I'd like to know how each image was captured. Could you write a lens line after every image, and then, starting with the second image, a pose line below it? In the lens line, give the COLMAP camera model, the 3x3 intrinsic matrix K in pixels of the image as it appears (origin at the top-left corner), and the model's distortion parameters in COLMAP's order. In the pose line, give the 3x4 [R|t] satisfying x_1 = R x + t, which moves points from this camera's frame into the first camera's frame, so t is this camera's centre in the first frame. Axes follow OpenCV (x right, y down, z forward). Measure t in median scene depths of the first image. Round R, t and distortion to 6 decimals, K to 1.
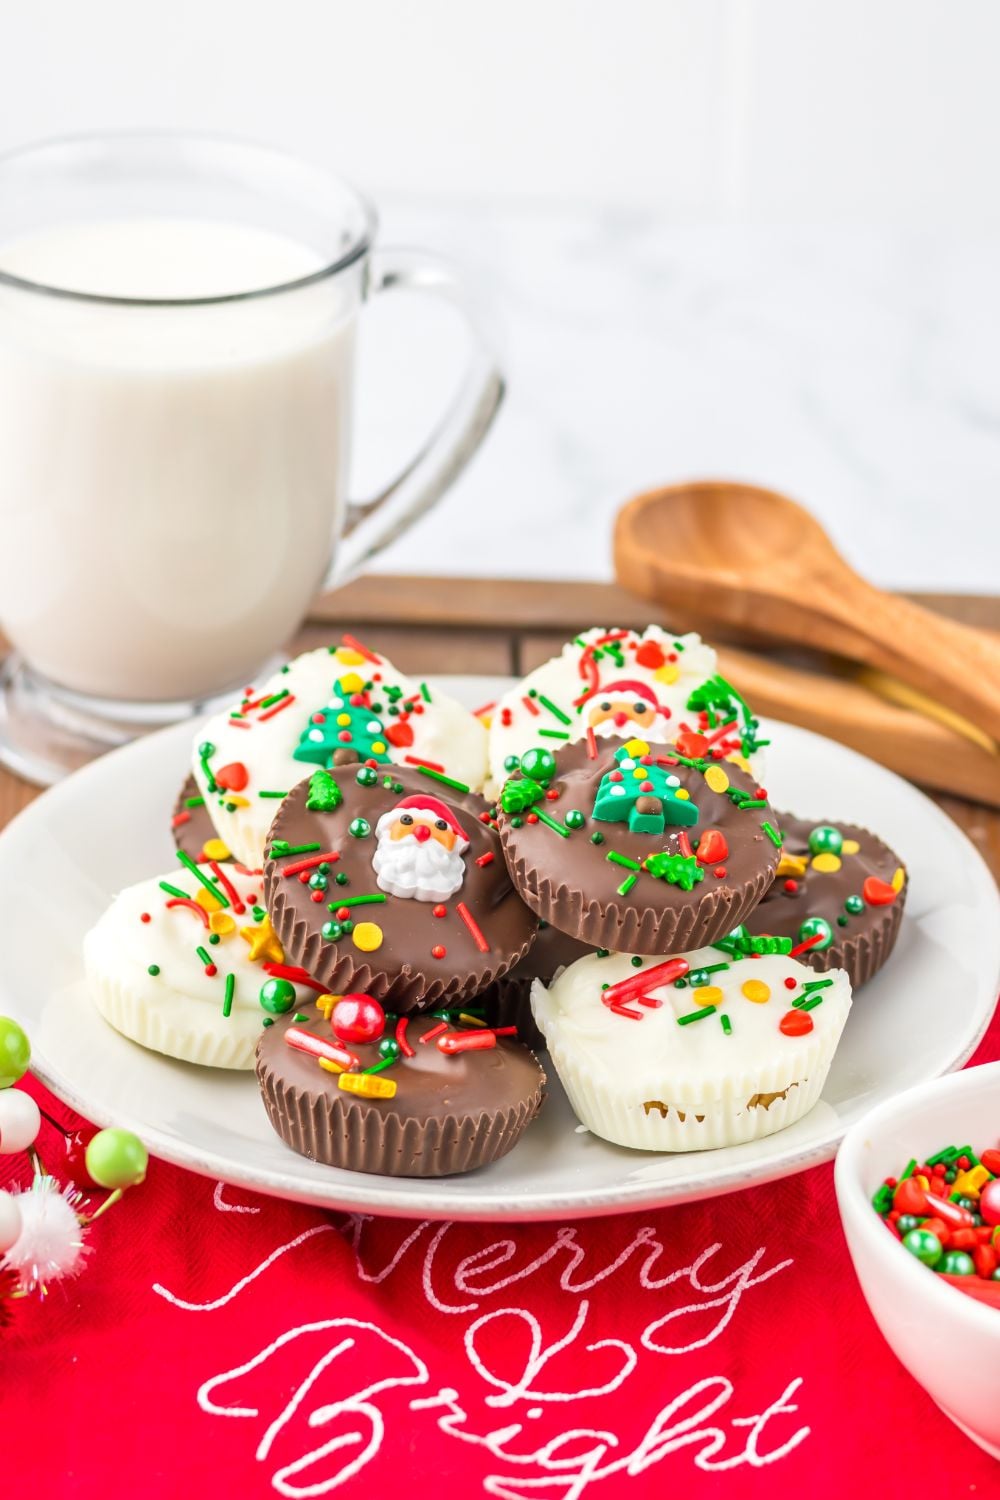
lens RADIAL K [[3324.3, 0, 494.6], [0, 3324.3, 746.3], [0, 0, 1]] dist [-0.137387, 0.000000]
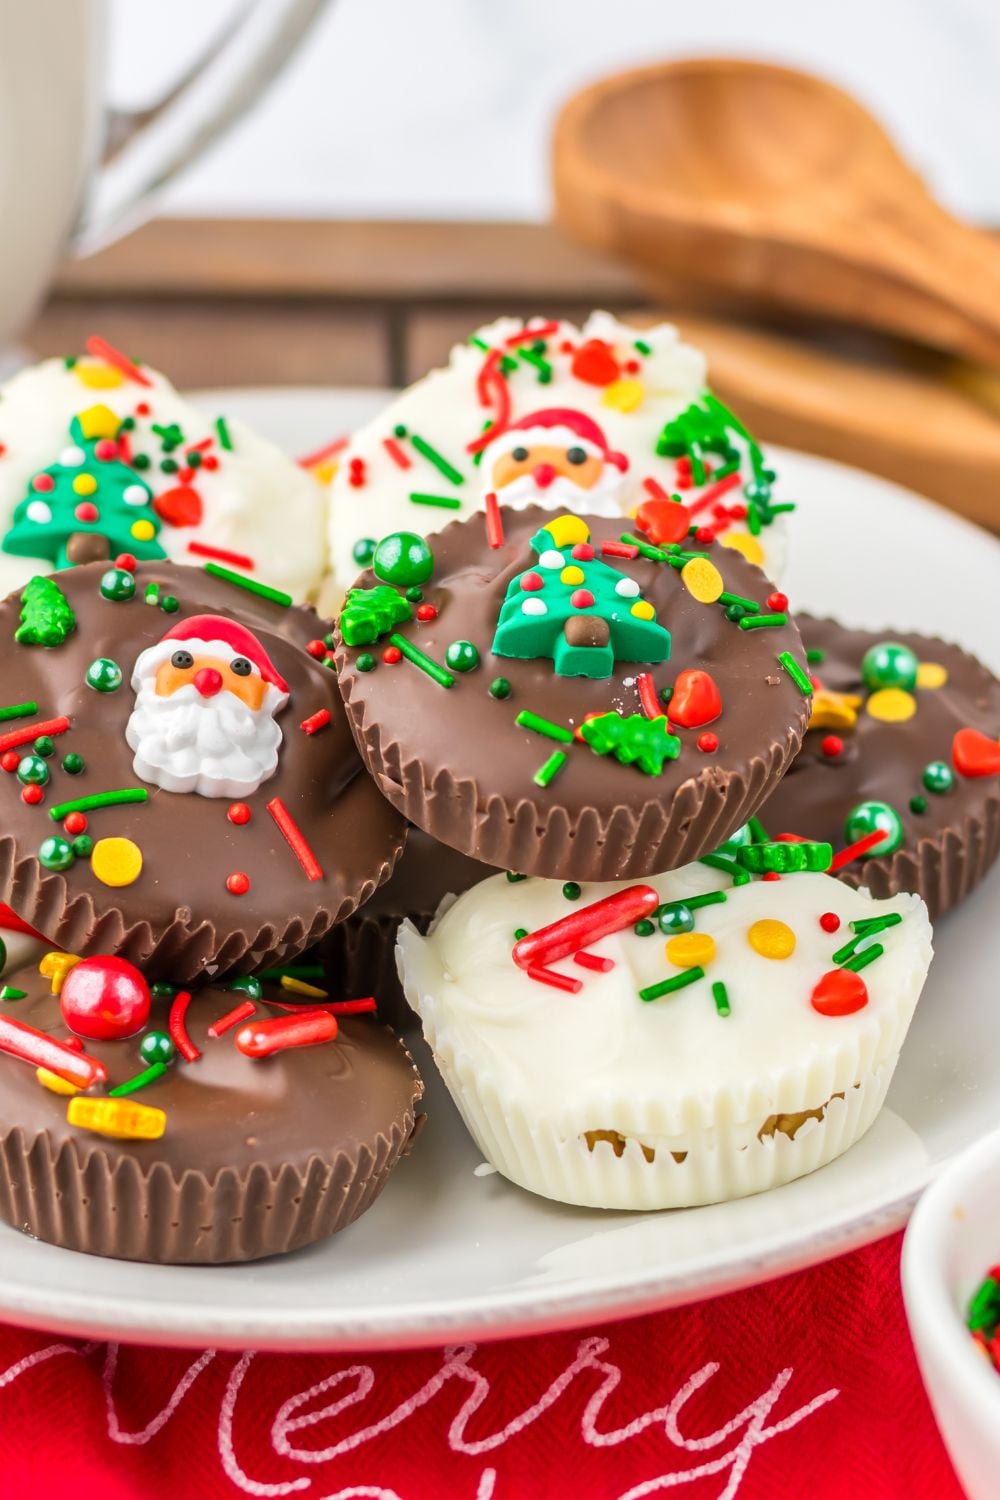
lens RADIAL K [[4831.0, 0, 449.2], [0, 4831.0, 713.9], [0, 0, 1]] dist [-0.149494, 0.000000]
pose [[0.999828, -0.018527, -0.000619, 0.022050], [0.018528, 0.997716, 0.064955, -0.023864], [-0.000586, -0.064956, 0.997888, 0.136708]]
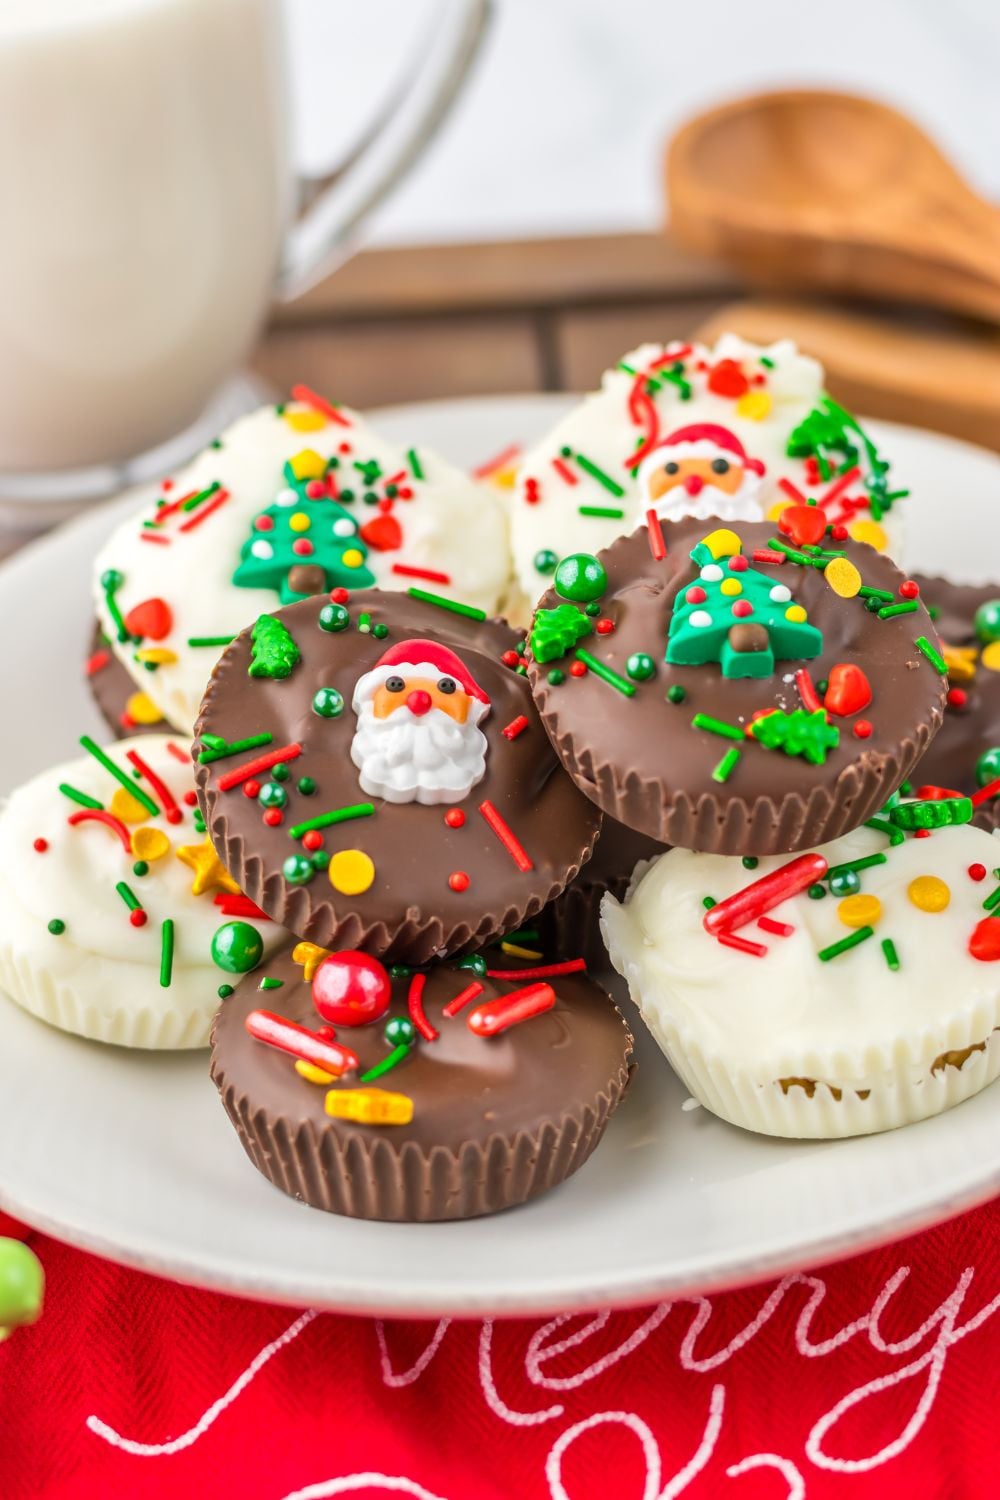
lens RADIAL K [[3324.3, 0, 500.7], [0, 3324.3, 737.7], [0, 0, 1]] dist [-0.137387, 0.000000]
pose [[0.995246, -0.092480, -0.030543, 0.015066], [0.095711, 0.986748, 0.131025, -0.054980], [0.018021, -0.133326, 0.990908, 0.328035]]
